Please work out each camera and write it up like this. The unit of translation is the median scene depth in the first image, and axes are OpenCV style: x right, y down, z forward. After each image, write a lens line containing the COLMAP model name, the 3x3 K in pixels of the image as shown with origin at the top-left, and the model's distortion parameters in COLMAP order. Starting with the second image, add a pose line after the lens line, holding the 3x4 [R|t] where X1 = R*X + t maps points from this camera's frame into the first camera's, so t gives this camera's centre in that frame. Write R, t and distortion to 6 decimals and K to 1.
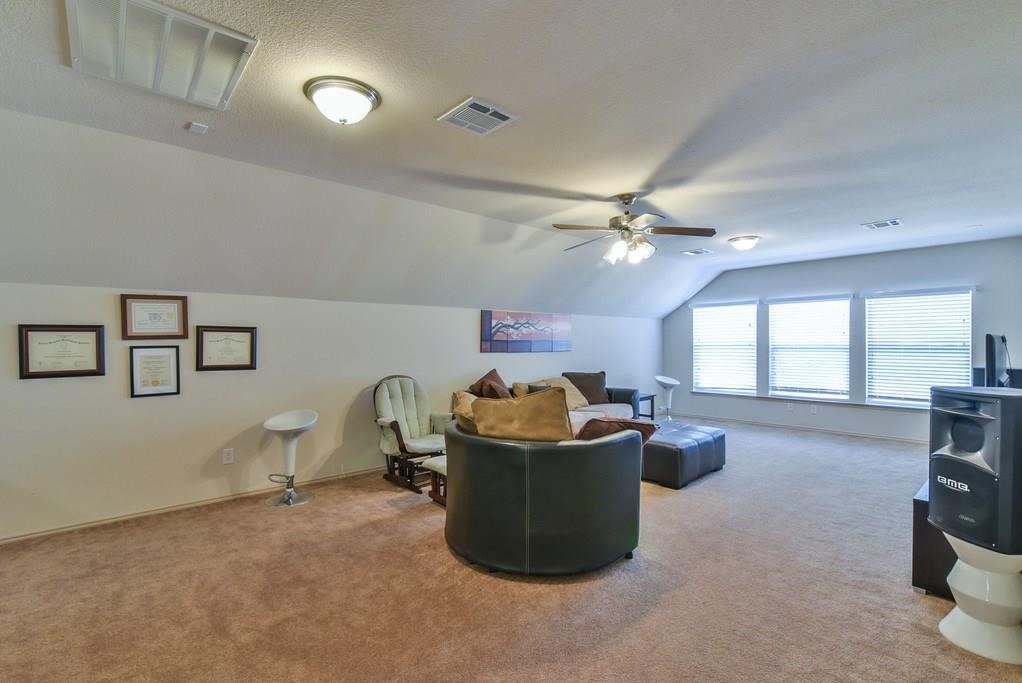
lens RADIAL K [[469.1, 0, 511.0], [0, 469.1, 341.5], [0, 0, 1]] dist [-0.022660, 0.000073]
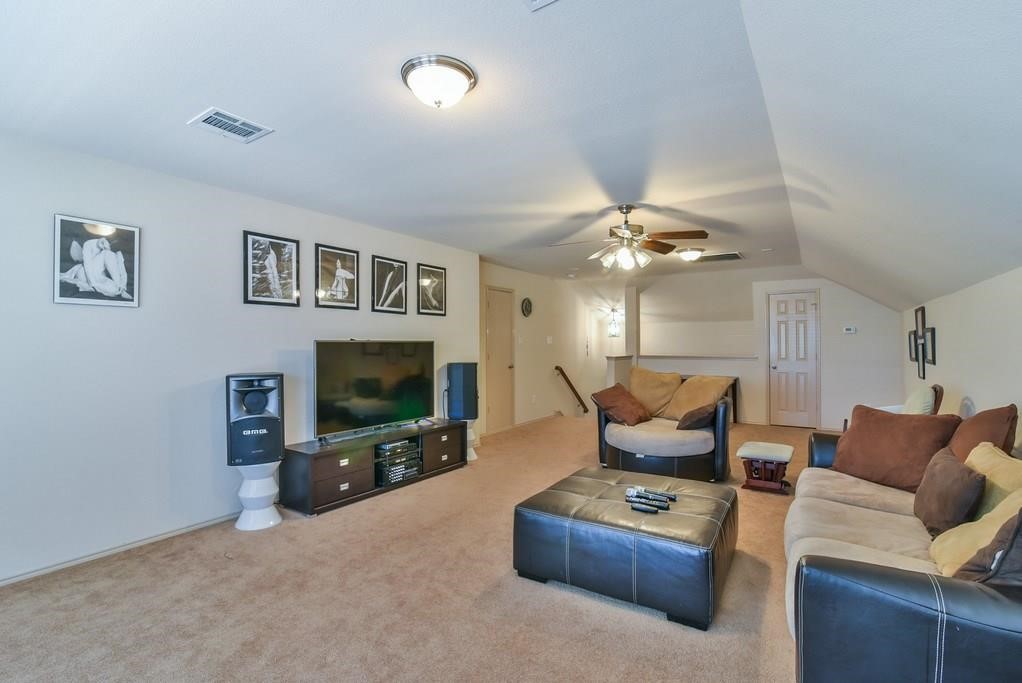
lens RADIAL K [[469.1, 0, 511.0], [0, 469.1, 341.5], [0, 0, 1]] dist [-0.022660, 0.000073]
pose [[-0.968247, 0.009028, -0.249832, 0.493756], [0.011776, 0.999885, -0.009508, 0.000574], [0.249718, -0.012148, -0.968242, 1.261475]]
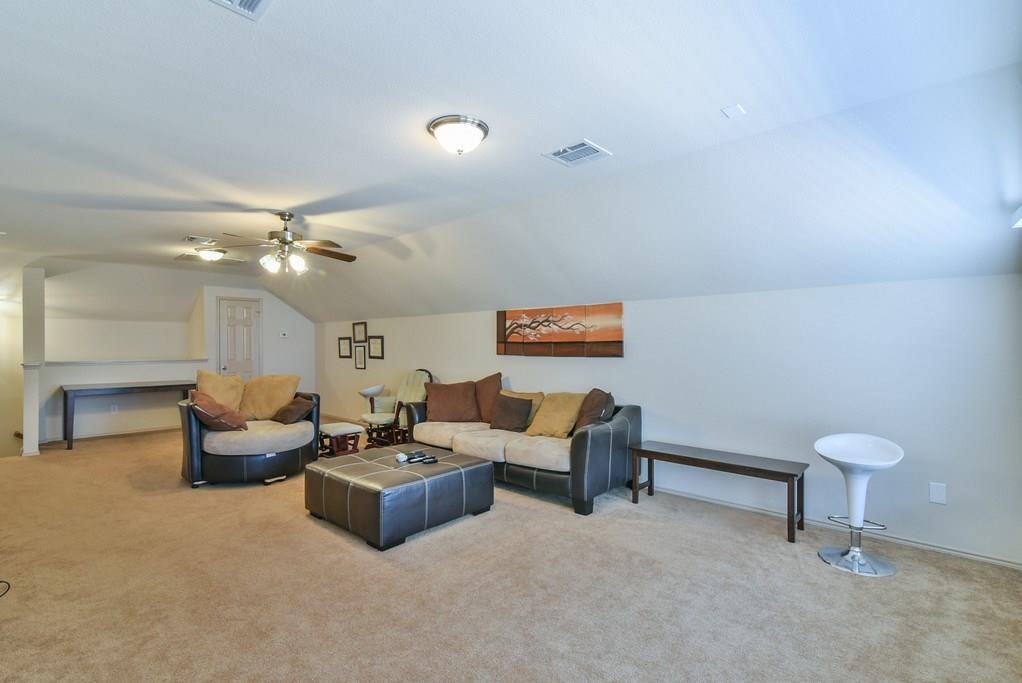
lens RADIAL K [[469.1, 0, 511.0], [0, 469.1, 341.5], [0, 0, 1]] dist [-0.022660, 0.000073]
pose [[0.091422, 0.001113, -0.995812, 0.893621], [0.007977, 0.999966, 0.001850, -0.005573], [0.995780, -0.008112, 0.091410, 0.920610]]
